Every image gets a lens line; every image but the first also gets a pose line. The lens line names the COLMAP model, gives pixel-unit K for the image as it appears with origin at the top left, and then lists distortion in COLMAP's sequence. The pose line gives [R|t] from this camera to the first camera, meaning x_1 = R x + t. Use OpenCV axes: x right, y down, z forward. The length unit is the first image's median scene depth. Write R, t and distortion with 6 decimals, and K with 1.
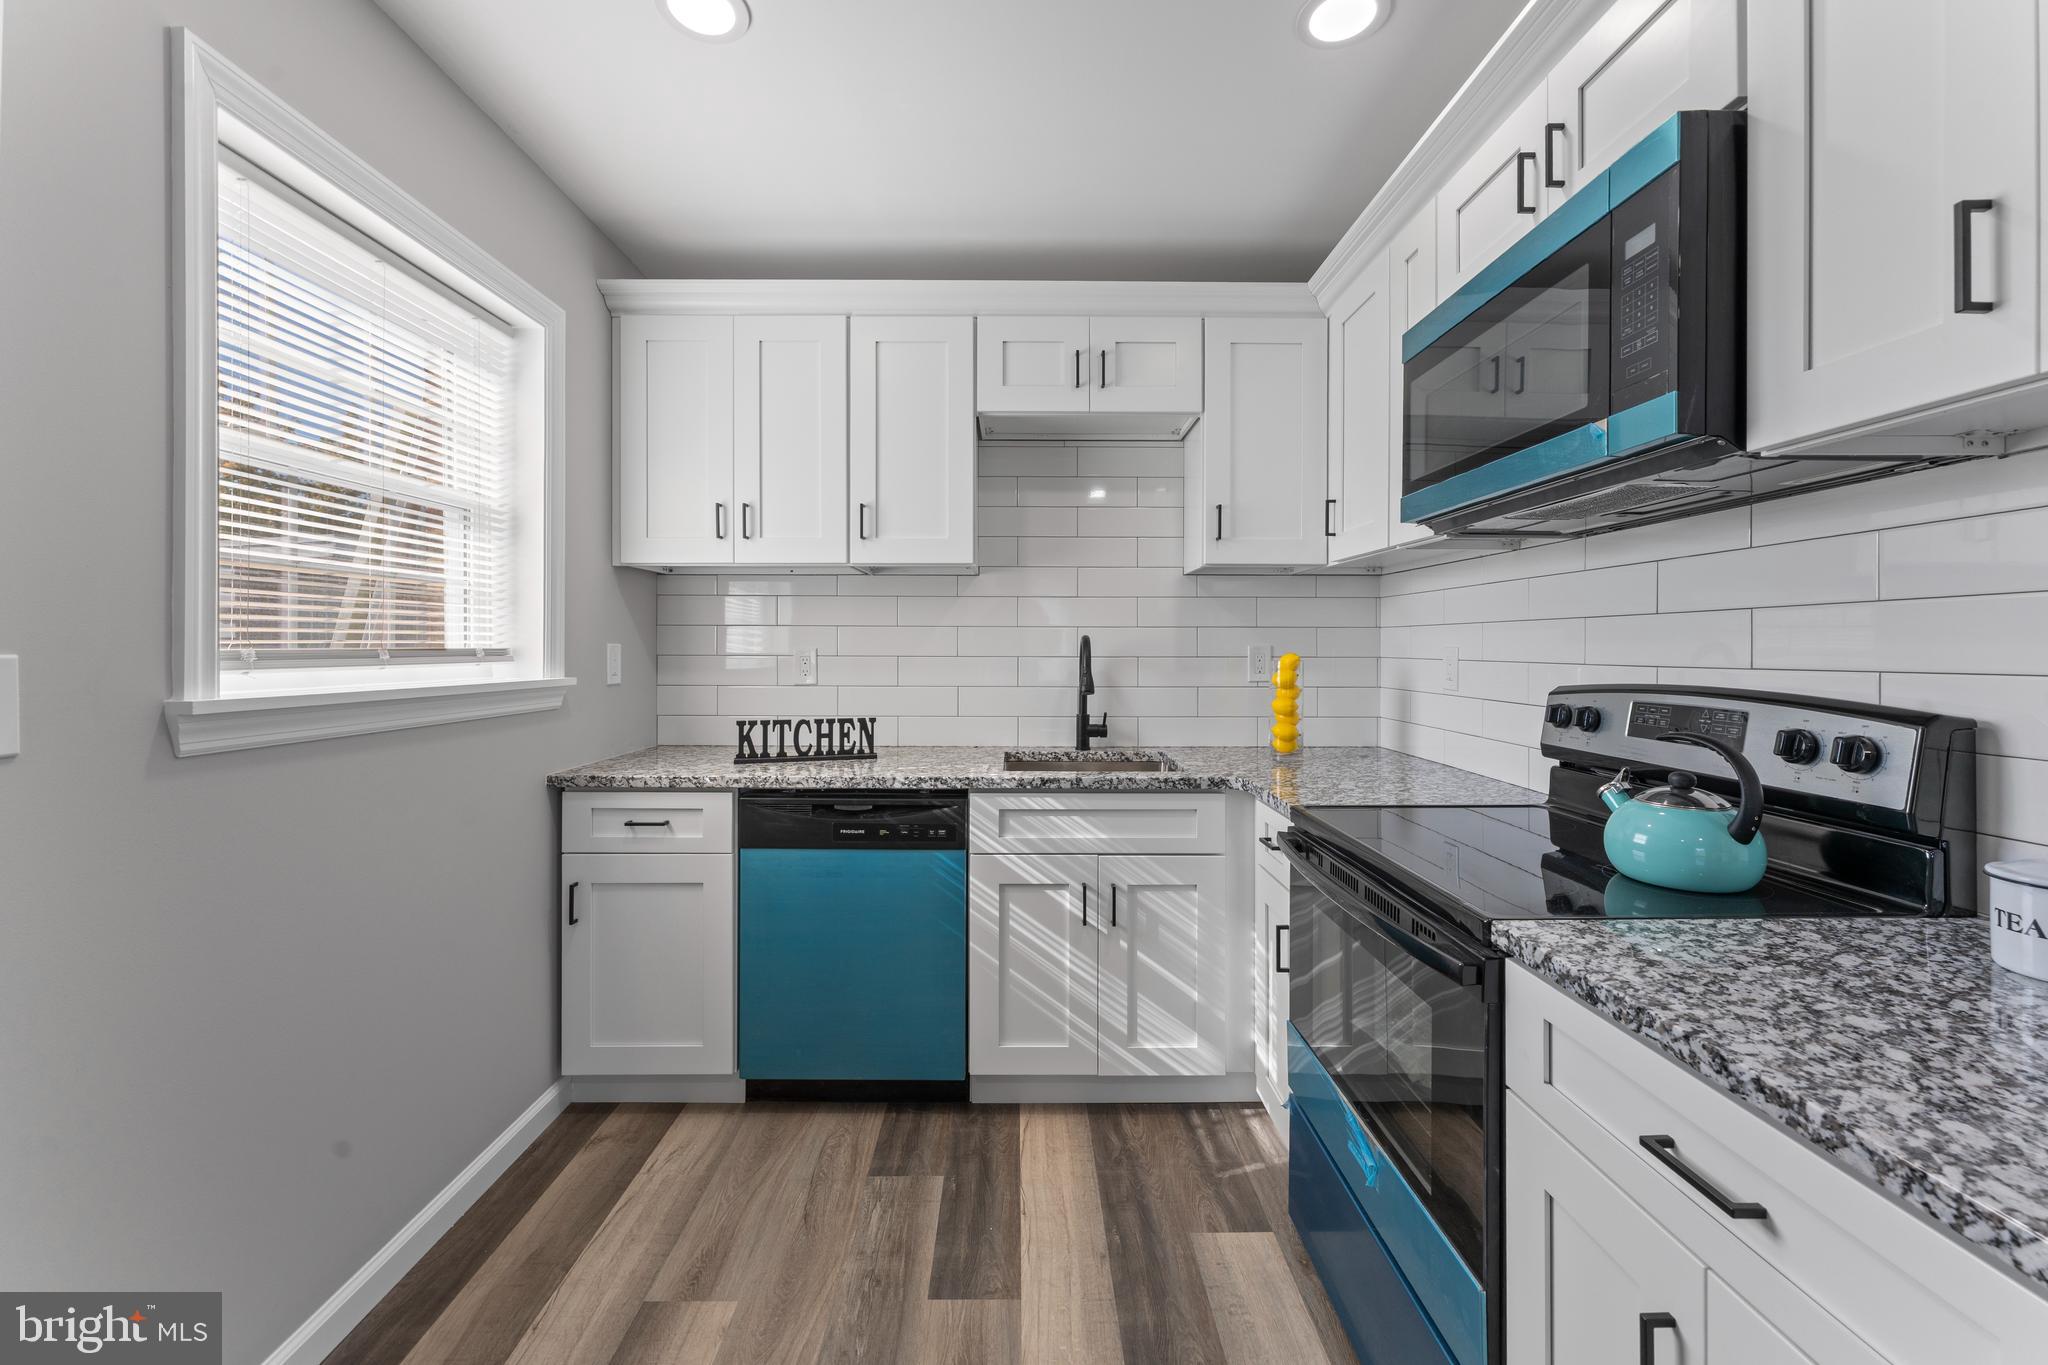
lens RADIAL K [[826.0, 0, 1023.3], [0, 826.0, 650.5], [0, 0, 1]] dist [0.000201, -0.001013]
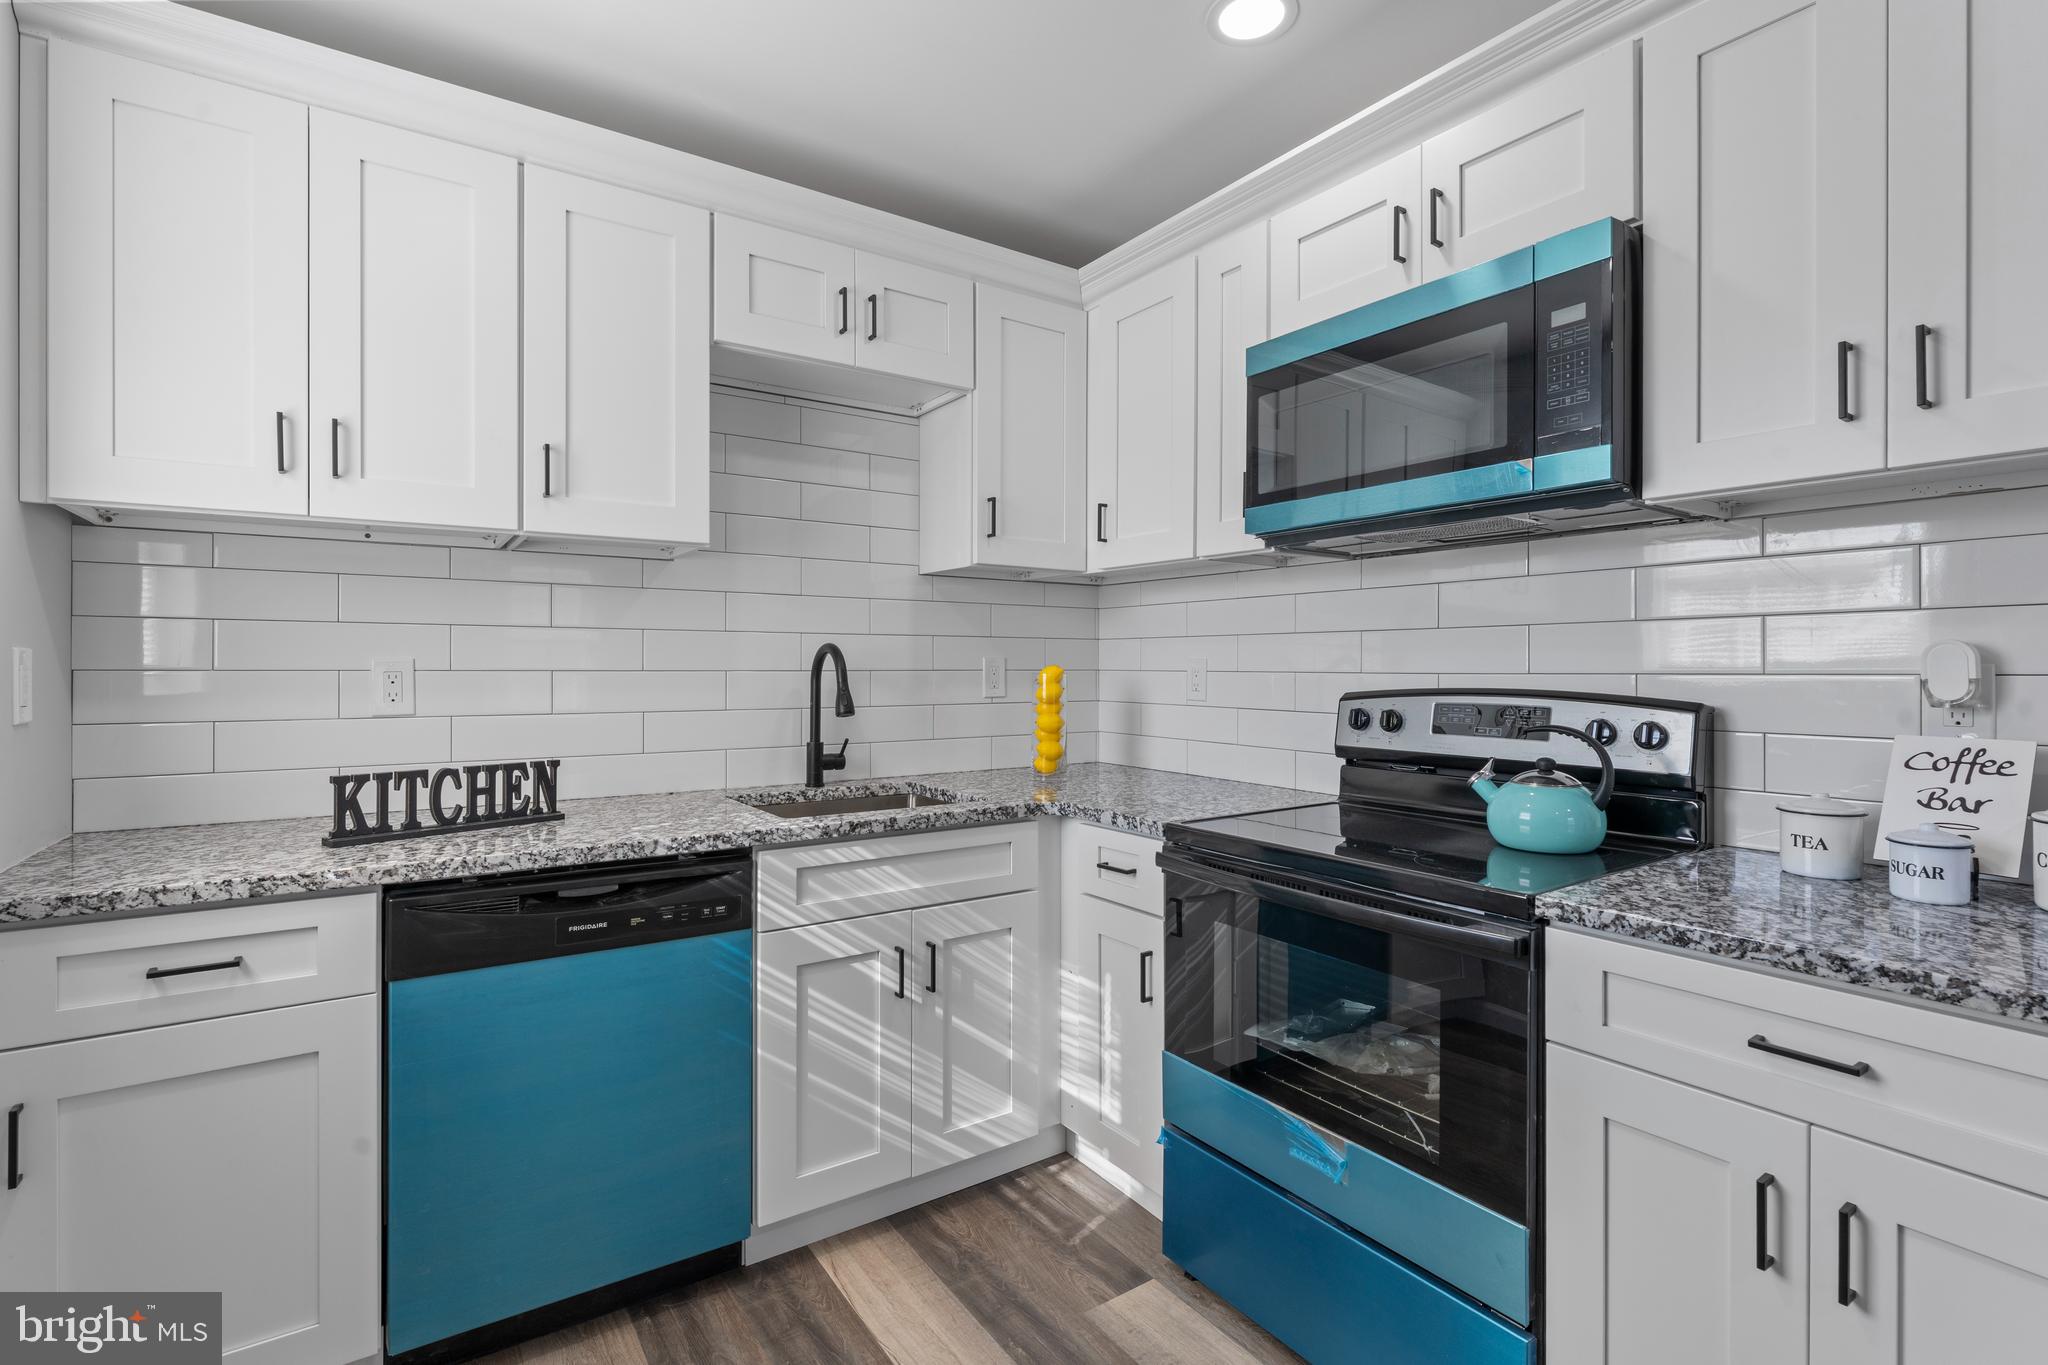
lens RADIAL K [[954.6, 0, 1024.9], [0, 954.6, 671.3], [0, 0, 1]] dist [-0.001001, -0.001659]
pose [[0.828580, -0.003462, 0.559861, -0.349406], [0.002397, 0.999994, 0.002636, 0.008245], [-0.559866, -0.000842, 0.828583, 0.150698]]
